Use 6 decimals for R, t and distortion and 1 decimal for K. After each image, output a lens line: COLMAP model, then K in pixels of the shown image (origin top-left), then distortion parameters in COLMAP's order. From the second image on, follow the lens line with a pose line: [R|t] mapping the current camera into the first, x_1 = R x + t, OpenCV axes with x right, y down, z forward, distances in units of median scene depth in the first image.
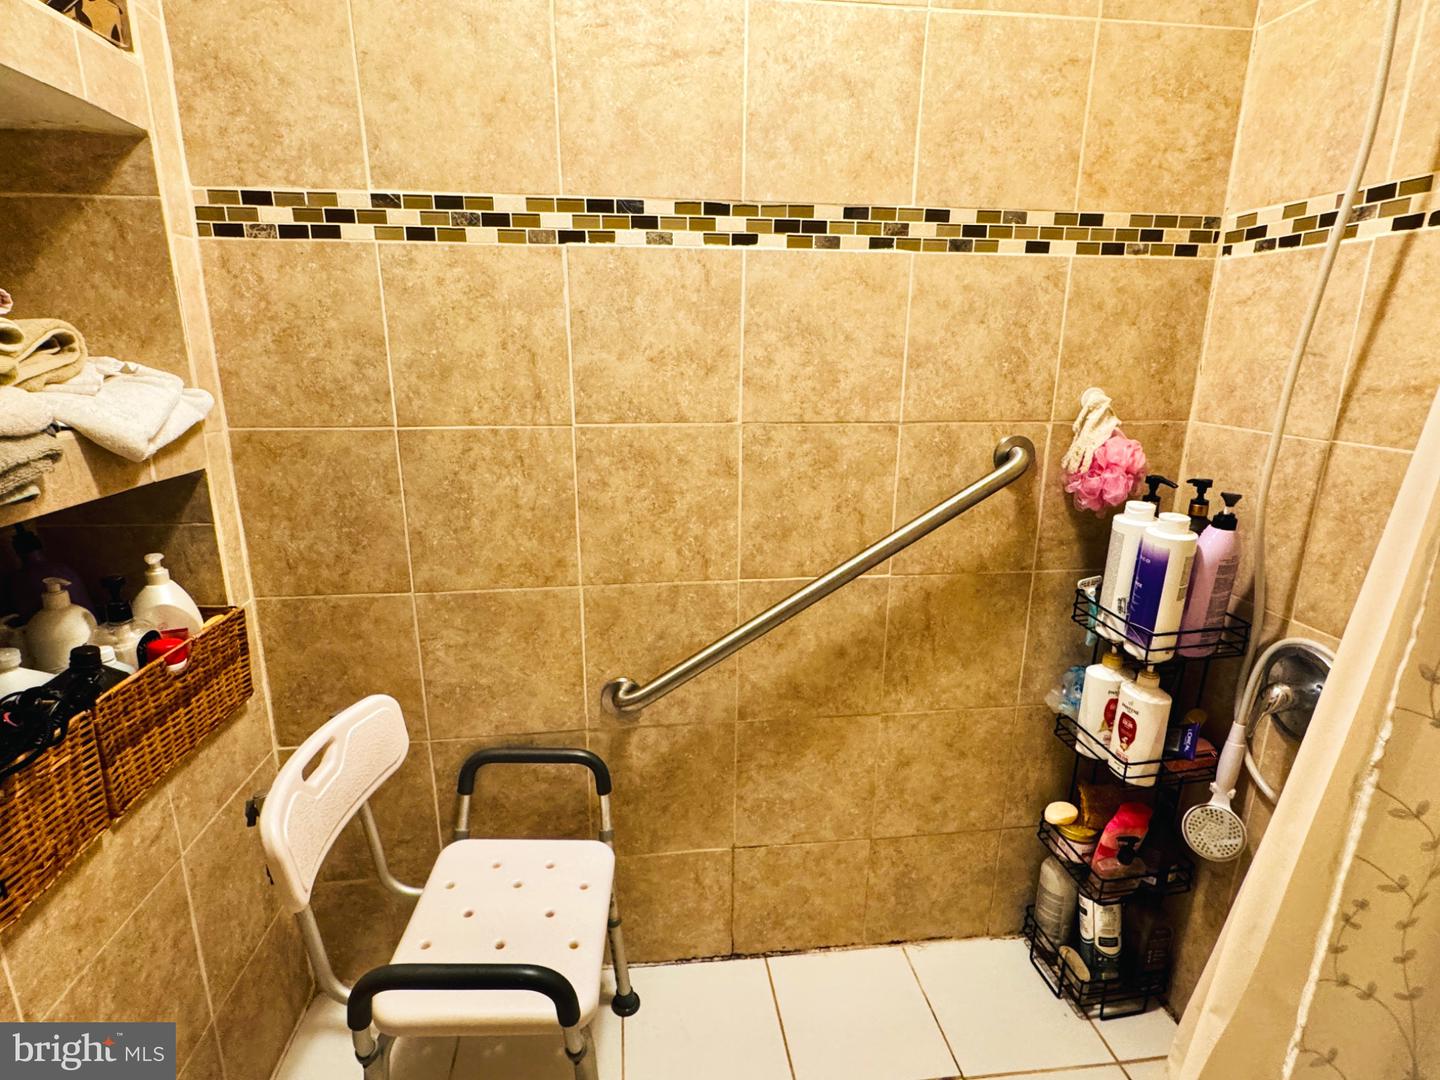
lens RADIAL K [[738.6, 0, 712.9], [0, 738.6, 534.9], [0, 0, 1]] dist [-0.001632, -0.003170]
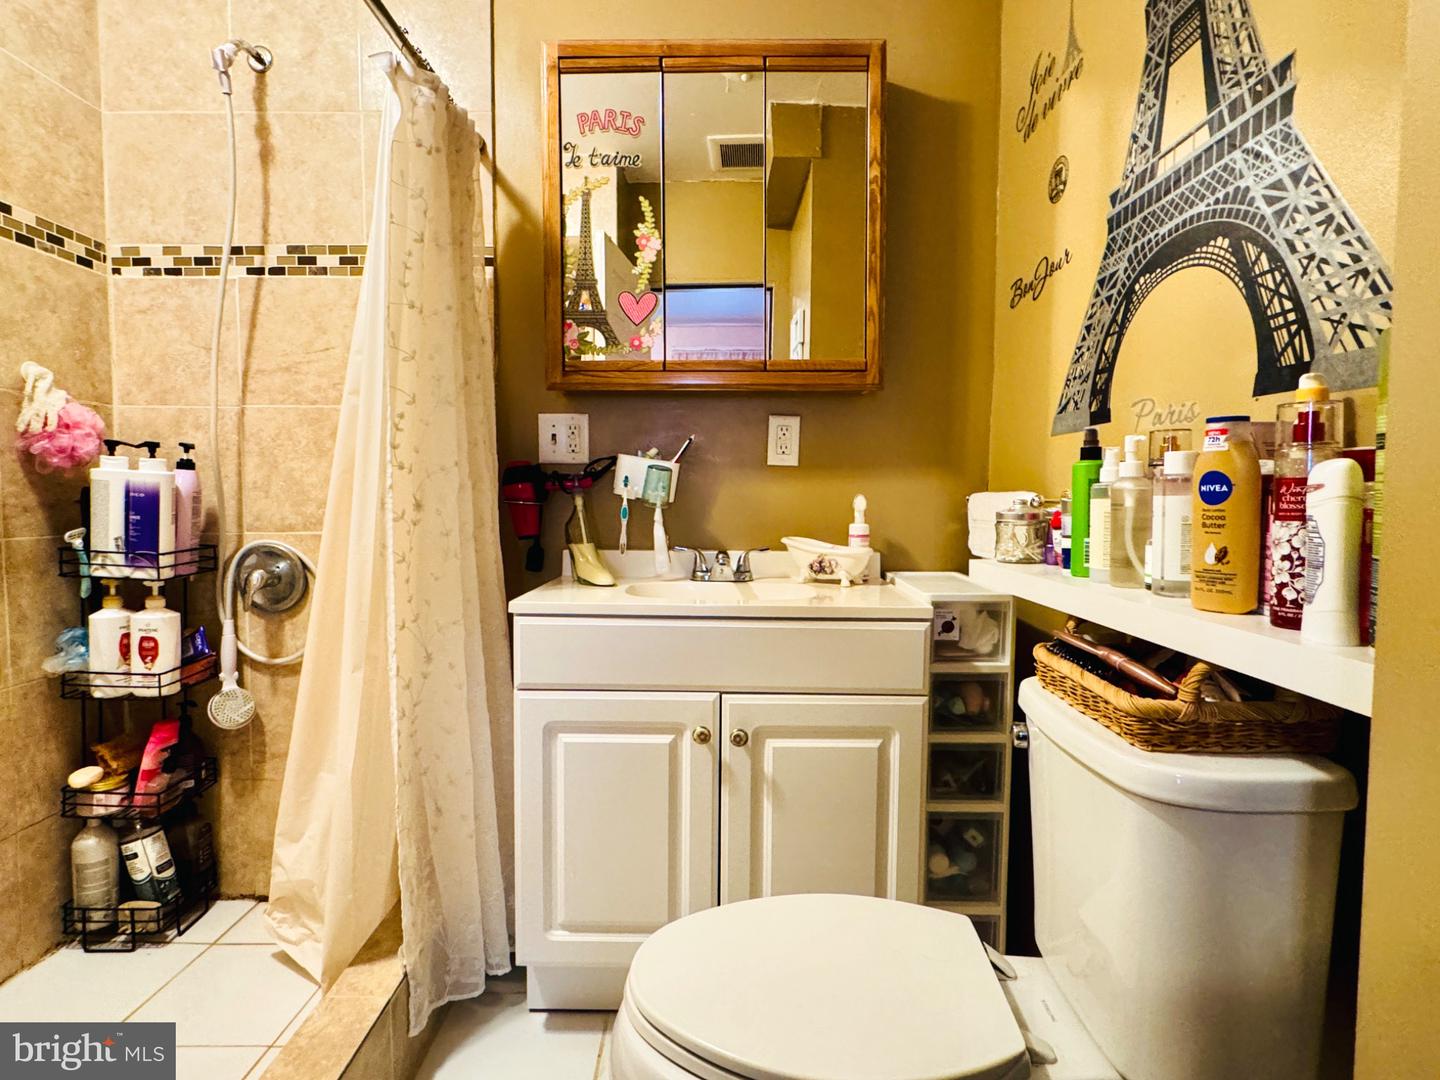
lens RADIAL K [[738.6, 0, 715.5], [0, 738.6, 538.6], [0, 0, 1]] dist [-0.001632, -0.003170]
pose [[0.110701, -0.059191, 0.992090, -0.481363], [0.247379, 0.968449, 0.030177, 0.281353], [-0.962574, 0.242082, 0.121851, -0.041699]]
